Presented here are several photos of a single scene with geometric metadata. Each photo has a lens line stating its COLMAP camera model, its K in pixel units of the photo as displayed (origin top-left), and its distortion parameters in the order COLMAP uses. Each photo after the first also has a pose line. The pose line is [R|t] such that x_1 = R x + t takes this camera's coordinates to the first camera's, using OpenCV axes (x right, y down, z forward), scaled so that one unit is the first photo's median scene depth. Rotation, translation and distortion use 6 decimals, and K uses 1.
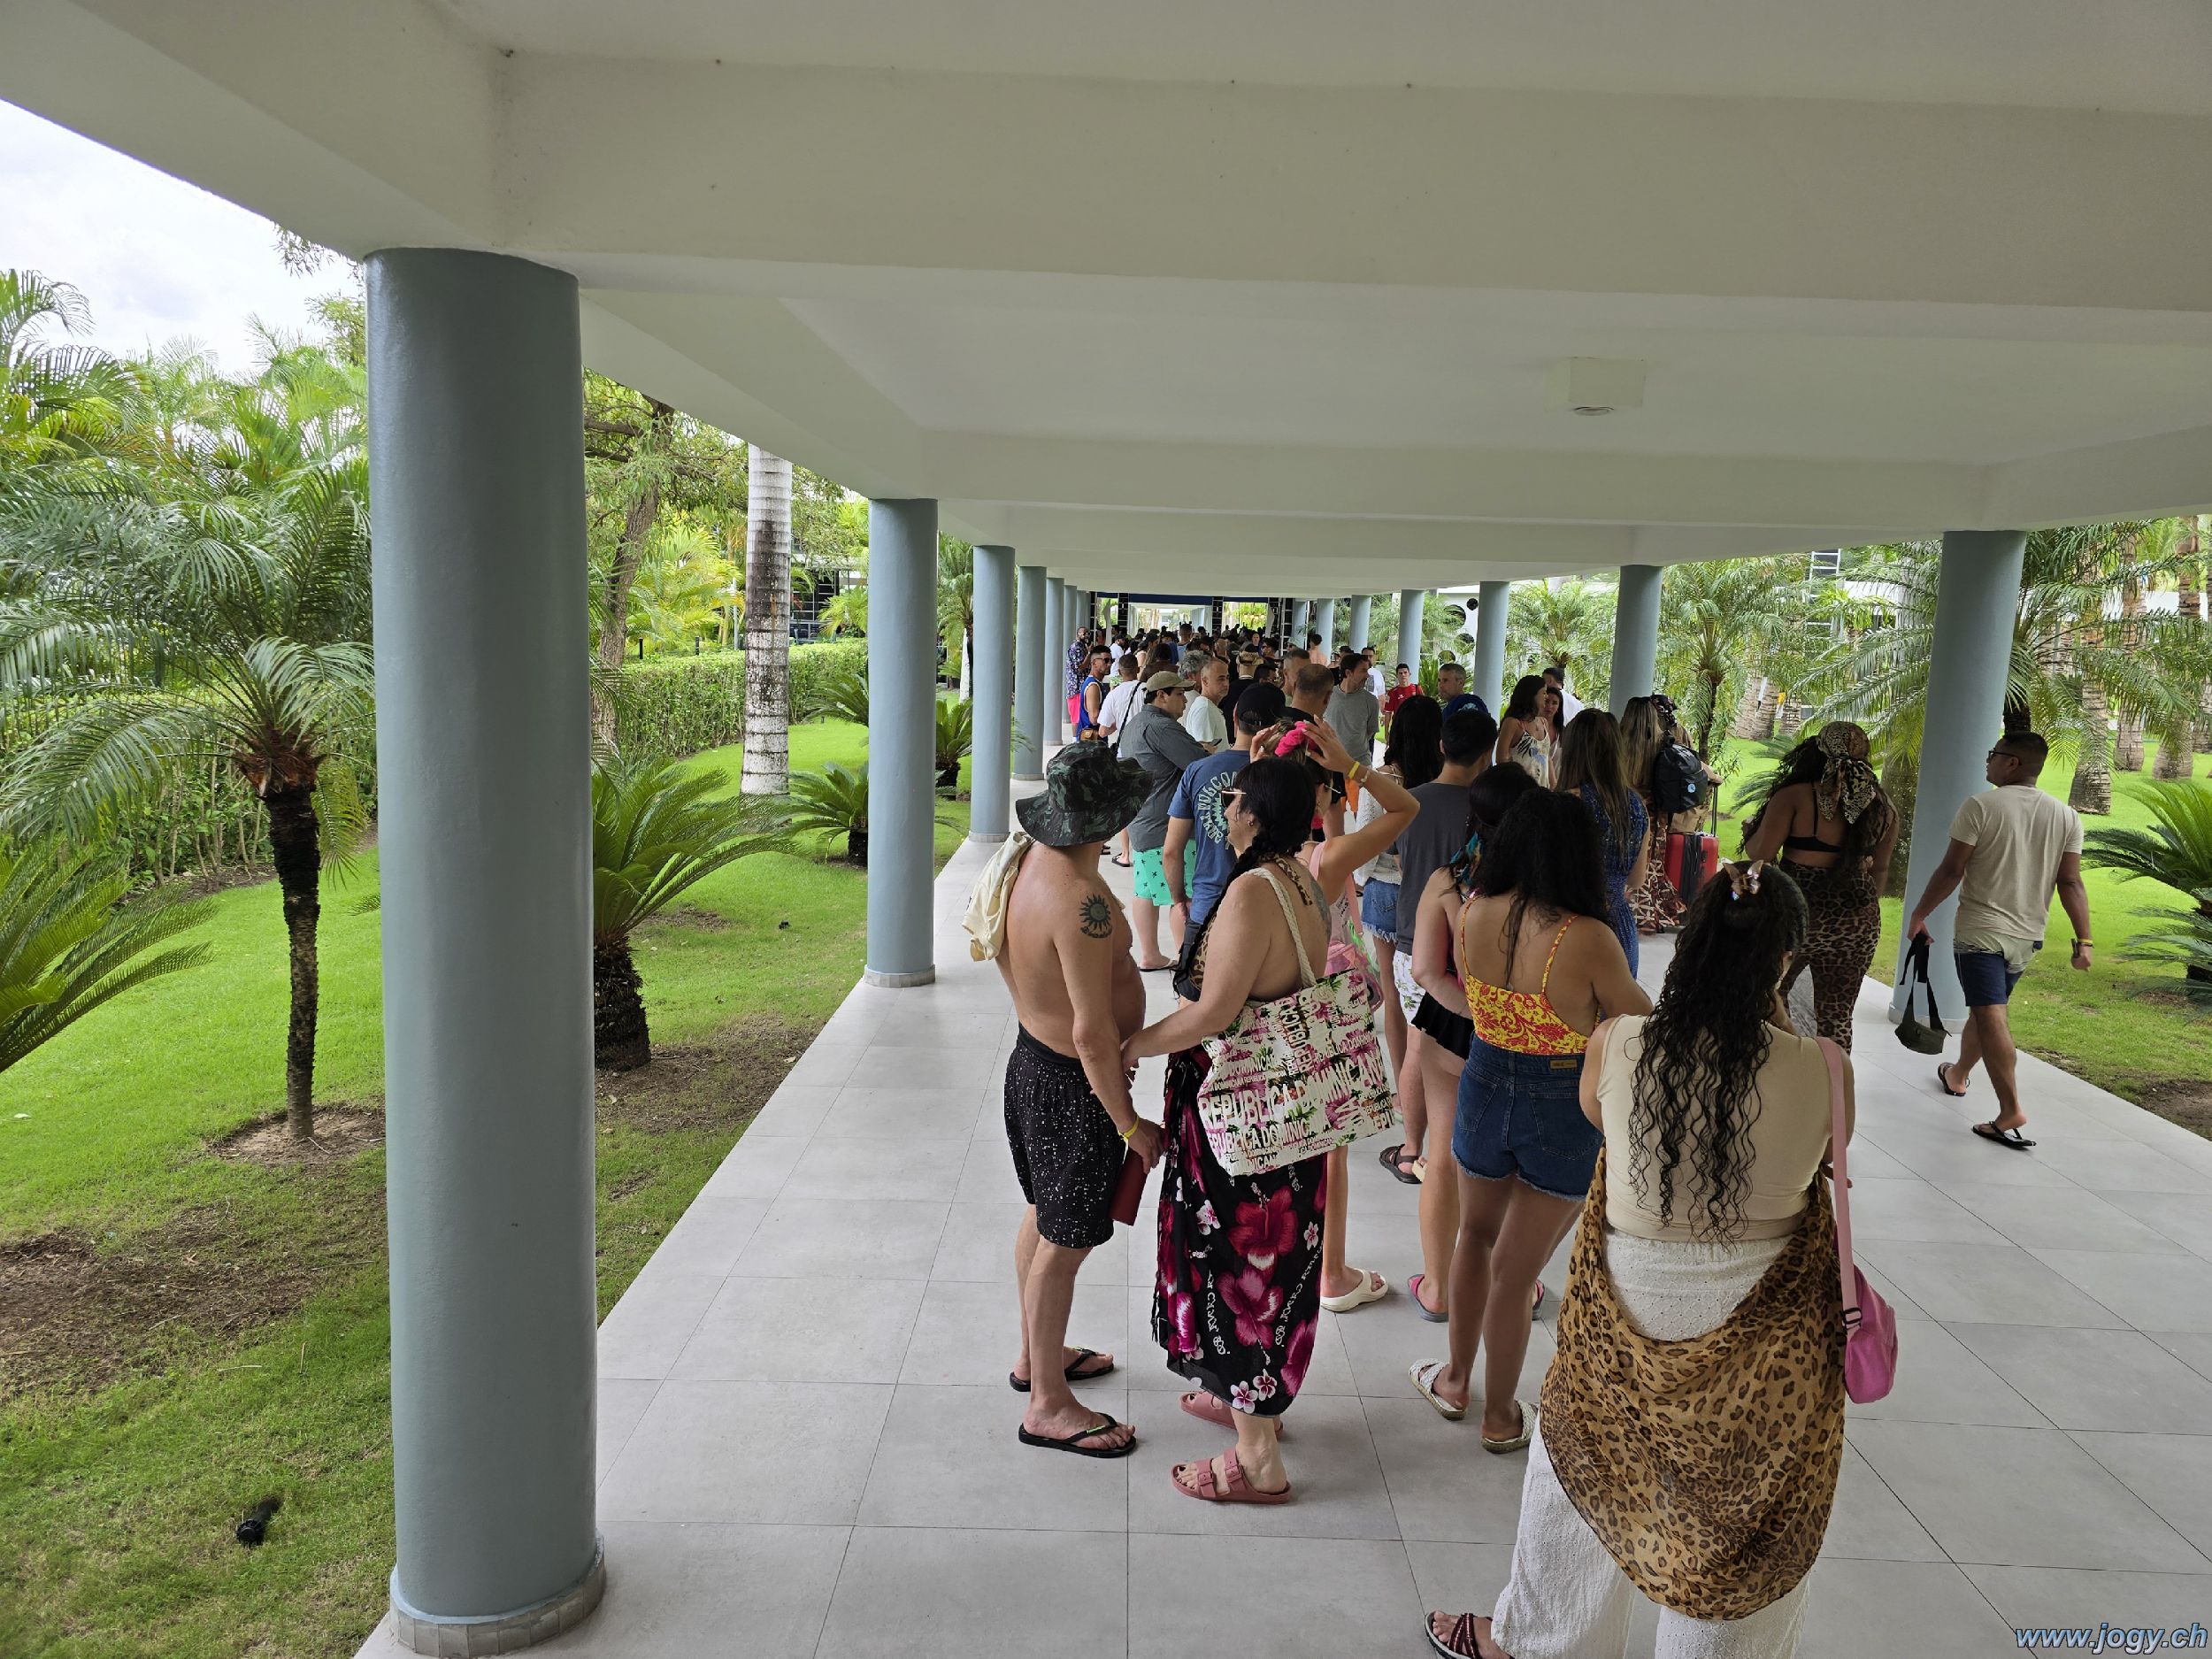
lens RADIAL K [[1503.1, 0, 1106.0], [0, 1503.1, 829.5], [0, 0, 1]] dist [-0.001995, -0.001337]
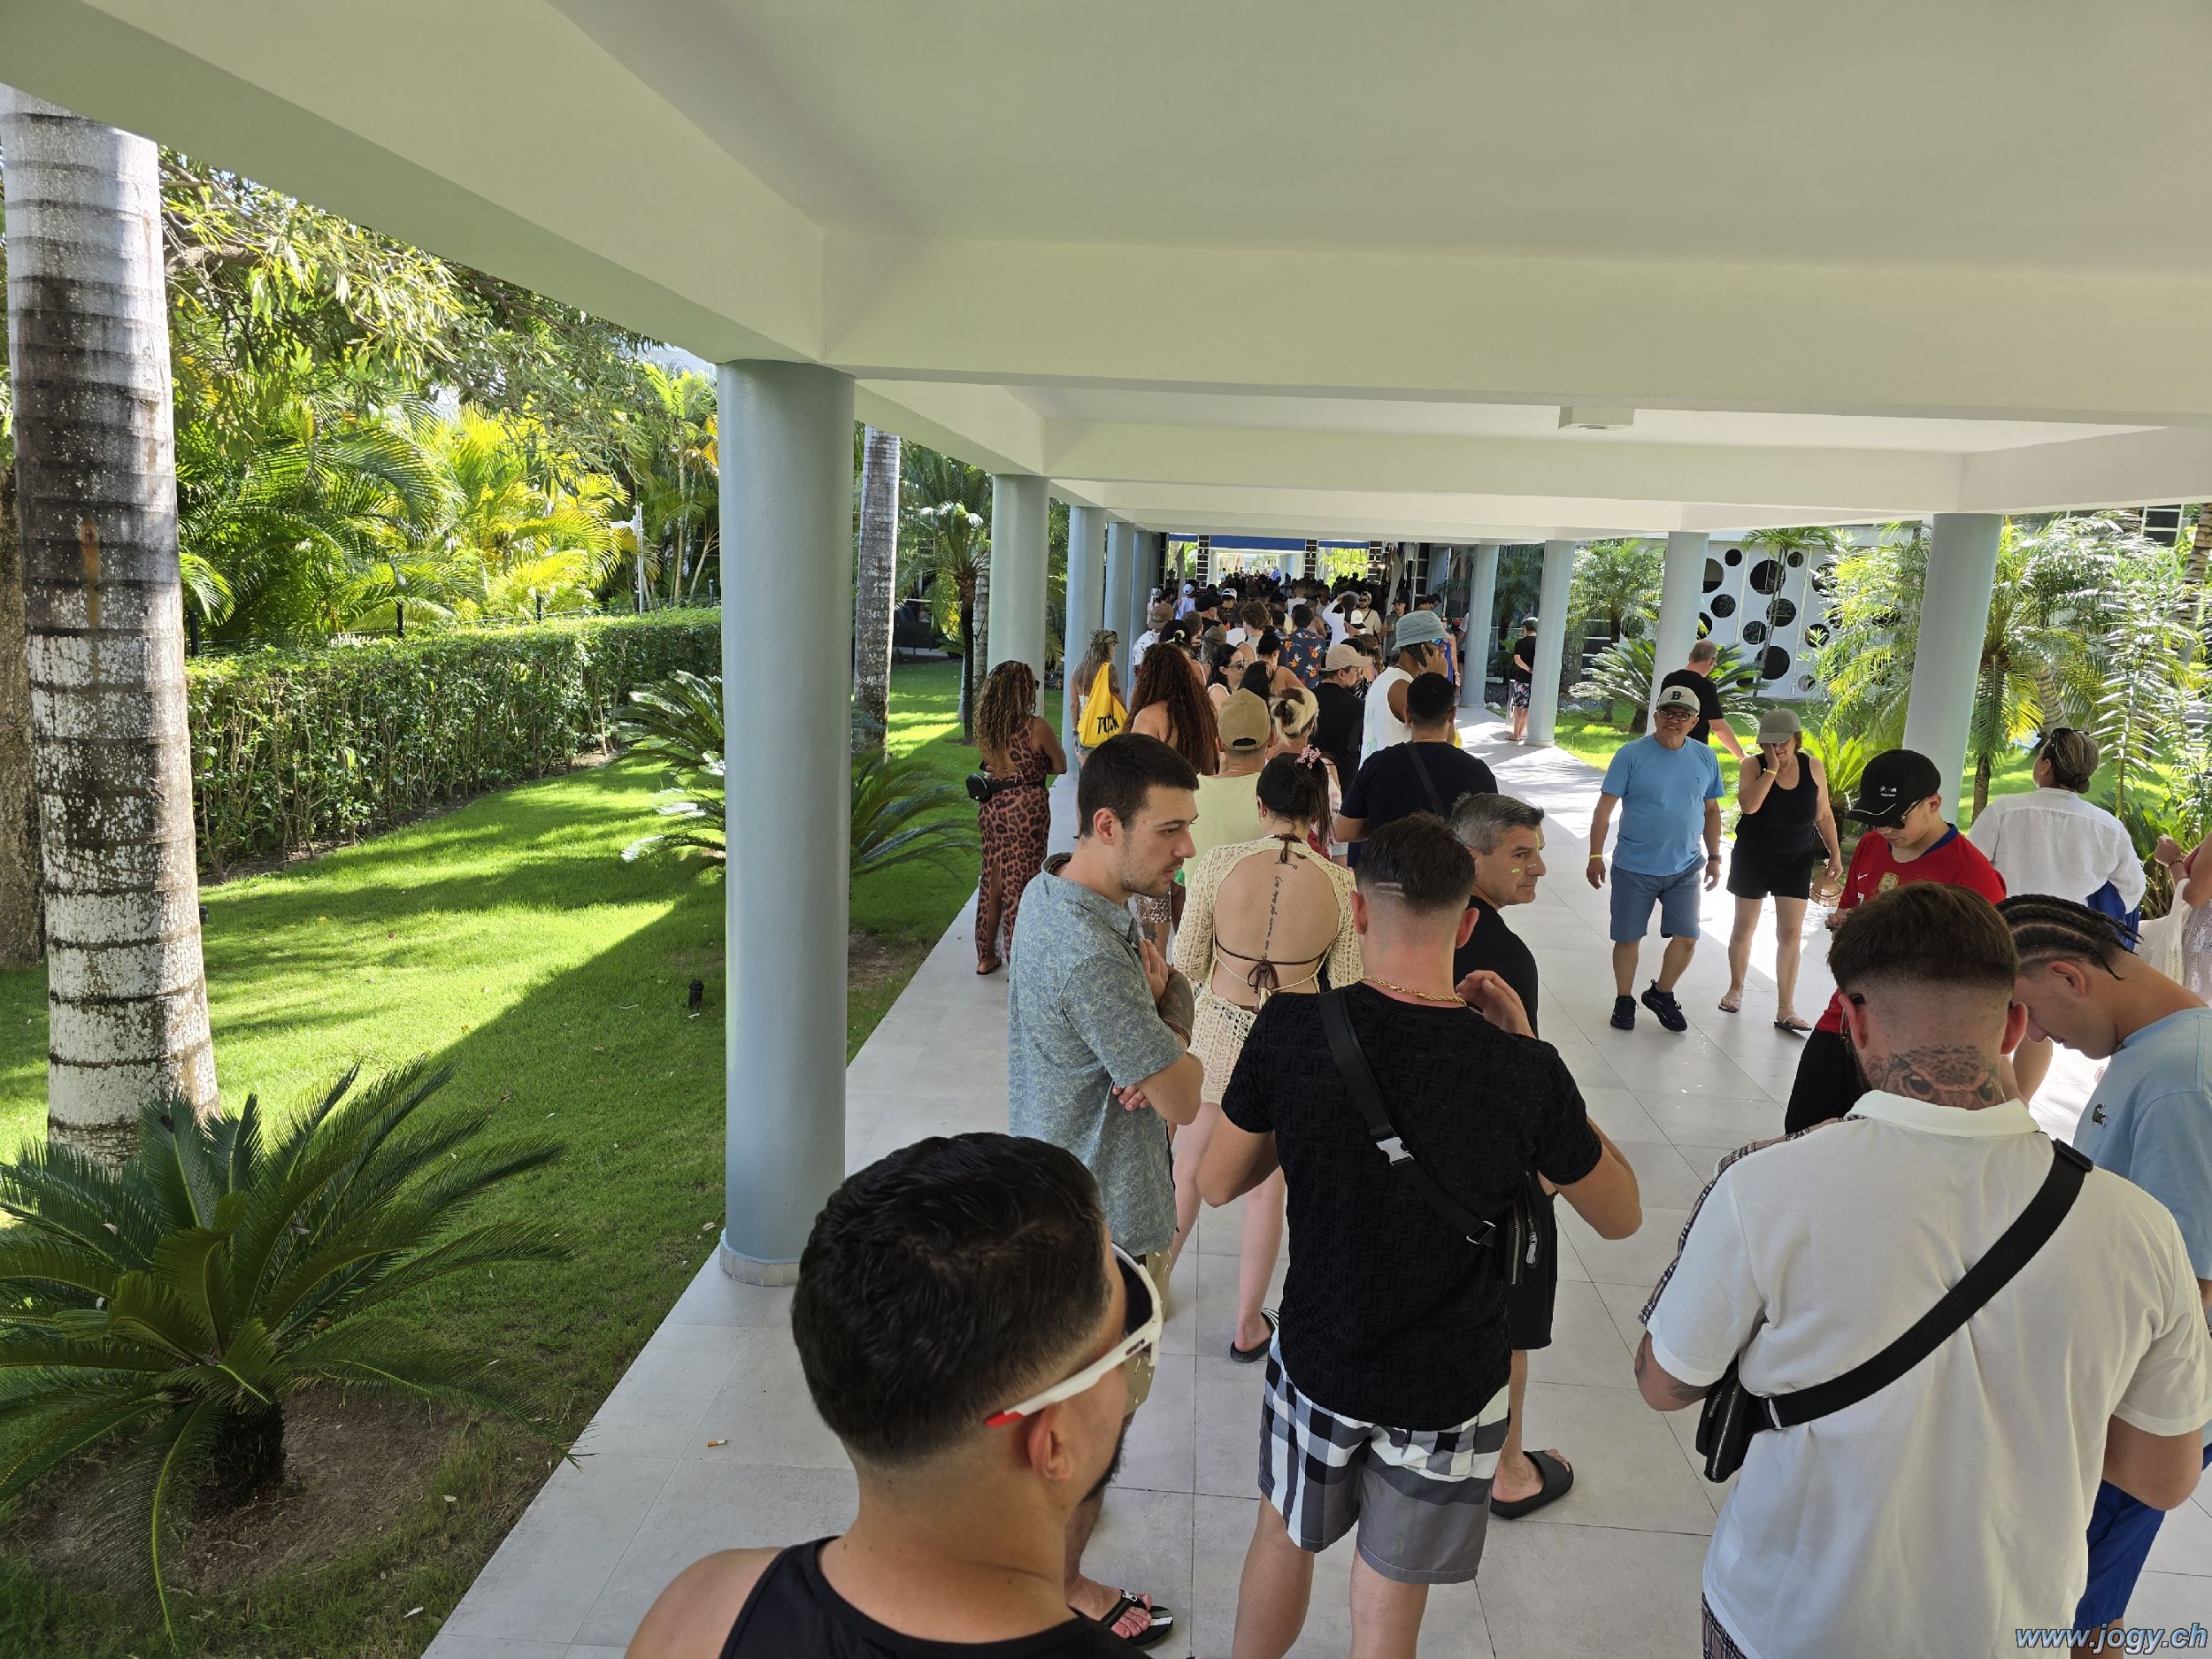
lens RADIAL K [[1503.1, 0, 1106.0], [0, 1503.1, 829.5], [0, 0, 1]] dist [-0.001995, -0.001337]
pose [[0.998520, 0.021515, -0.049945, 0.009743], [-0.019616, 0.999077, 0.038211, -0.105648], [0.050721, -0.037175, 0.998021, 0.684851]]
